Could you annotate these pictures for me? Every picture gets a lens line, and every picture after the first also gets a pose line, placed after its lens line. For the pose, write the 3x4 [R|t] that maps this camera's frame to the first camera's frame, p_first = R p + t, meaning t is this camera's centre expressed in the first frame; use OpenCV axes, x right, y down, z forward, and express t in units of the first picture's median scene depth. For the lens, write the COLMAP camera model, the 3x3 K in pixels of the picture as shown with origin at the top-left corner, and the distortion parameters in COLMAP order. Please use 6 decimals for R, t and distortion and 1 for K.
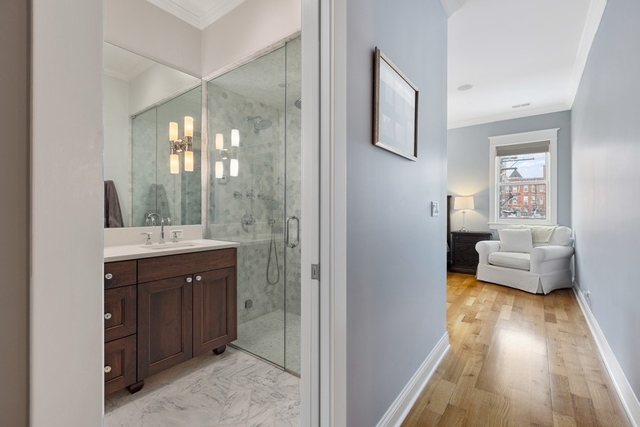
lens RADIAL K [[286.0, 0, 321.1], [0, 286.0, 212.4], [0, 0, 1]] dist [-0.006934, 0.000026]
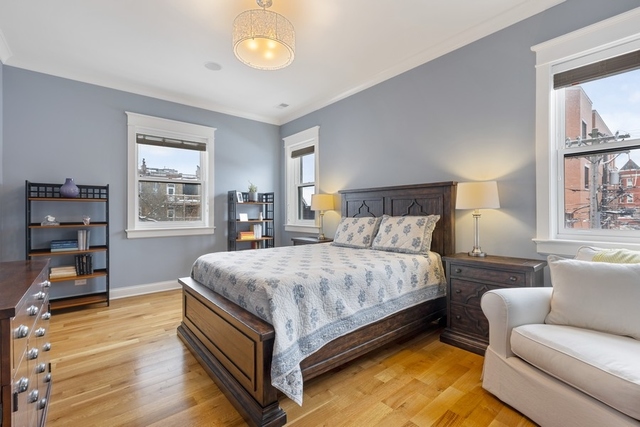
lens RADIAL K [[286.0, 0, 319.9], [0, 286.0, 212.8], [0, 0, 1]] dist [-0.006934, 0.000026]
pose [[0.972762, -0.011936, -0.231500, 0.364838], [0.009923, 0.999902, -0.009861, -0.002347], [0.231595, 0.007295, 0.972785, 0.490592]]
